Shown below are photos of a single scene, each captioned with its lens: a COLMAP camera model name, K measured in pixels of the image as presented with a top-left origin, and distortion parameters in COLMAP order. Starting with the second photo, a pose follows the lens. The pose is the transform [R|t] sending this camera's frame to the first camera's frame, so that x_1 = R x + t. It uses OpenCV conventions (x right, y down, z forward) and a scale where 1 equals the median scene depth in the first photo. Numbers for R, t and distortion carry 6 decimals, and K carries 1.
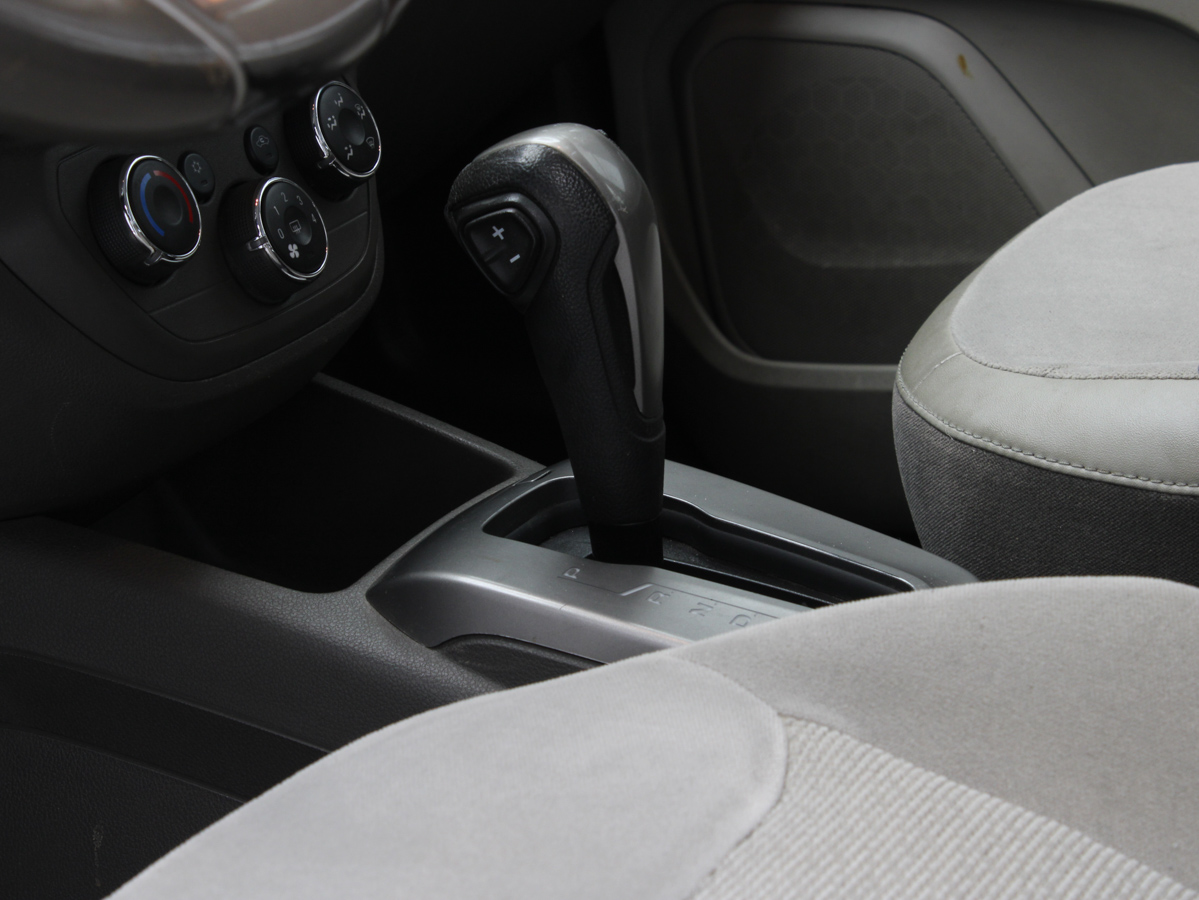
lens RADIAL K [[3179.4, 0, 599.5], [0, 3179.4, 450.0], [0, 0, 1]] dist [0.062790, 0.255536]
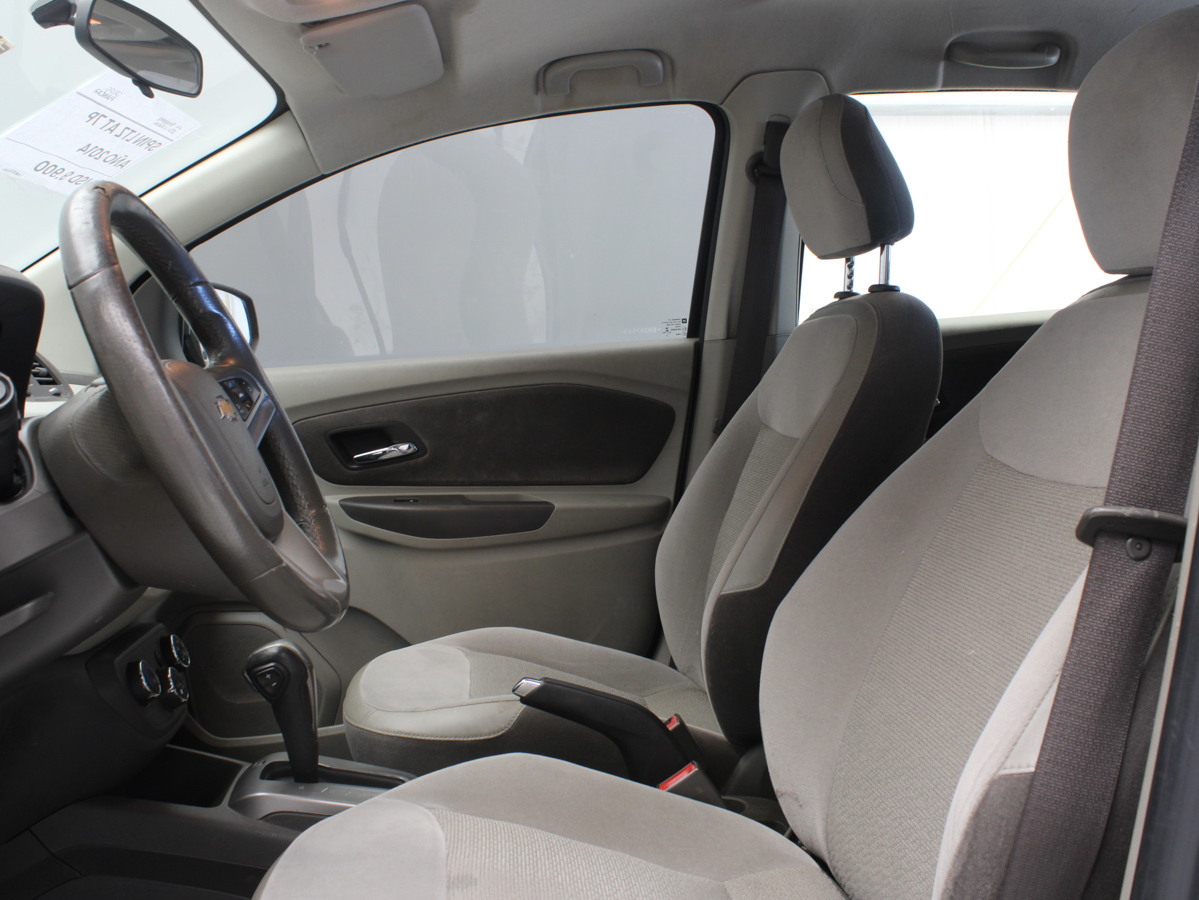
lens RADIAL K [[1208.9, 0, 599.5], [0, 1208.9, 450.0], [0, 0, 1]] dist [-0.160342, 0.197845]
pose [[0.859672, -0.000505, 0.510846, -0.327939], [0.141404, 0.961162, -0.237009, 0.036541], [-0.490886, 0.275985, 0.826355, -0.144914]]
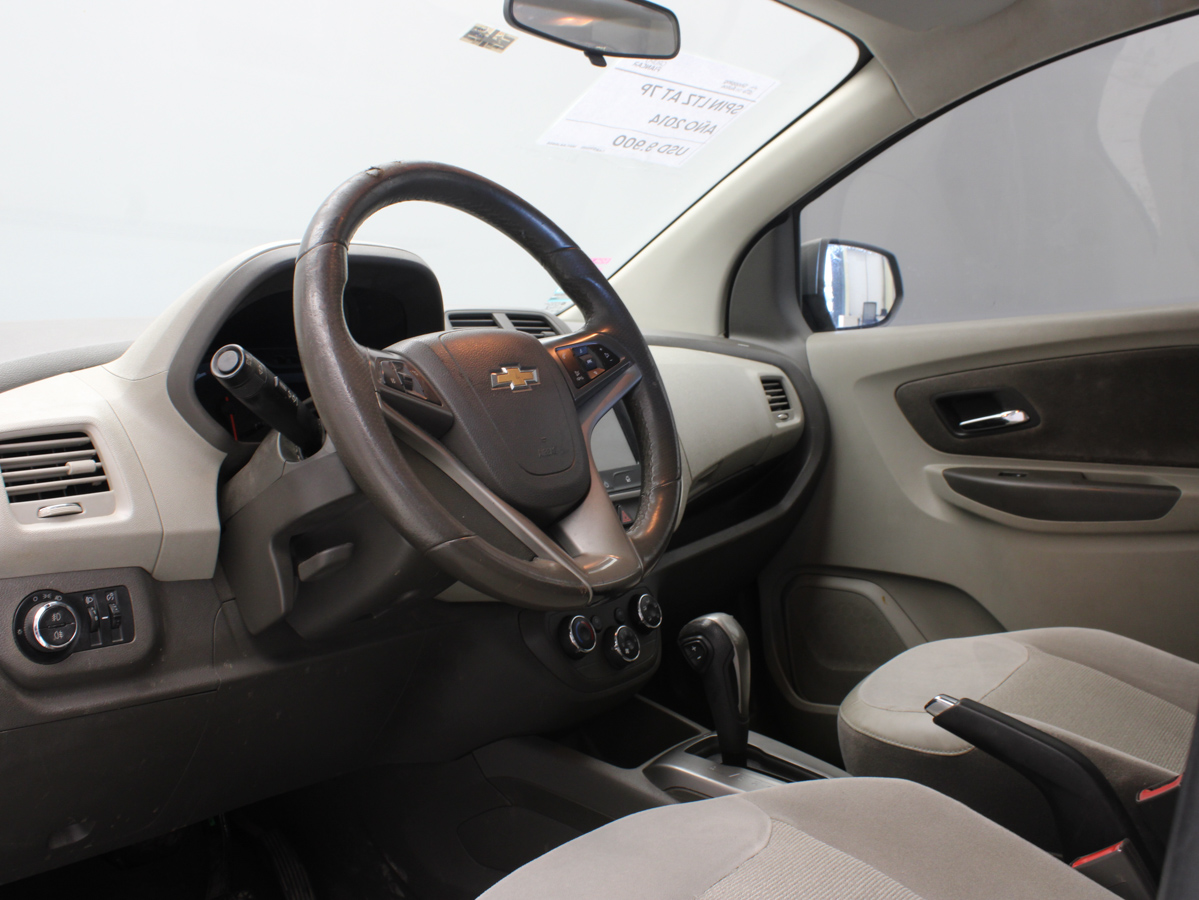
lens RADIAL K [[1208.9, 0, 599.5], [0, 1208.9, 450.0], [0, 0, 1]] dist [-0.160342, 0.197845]
pose [[0.985596, 0.034012, -0.165660, 0.058764], [-0.071597, 0.971369, -0.226531, 0.011367], [0.153212, 0.235129, 0.959813, -0.122901]]
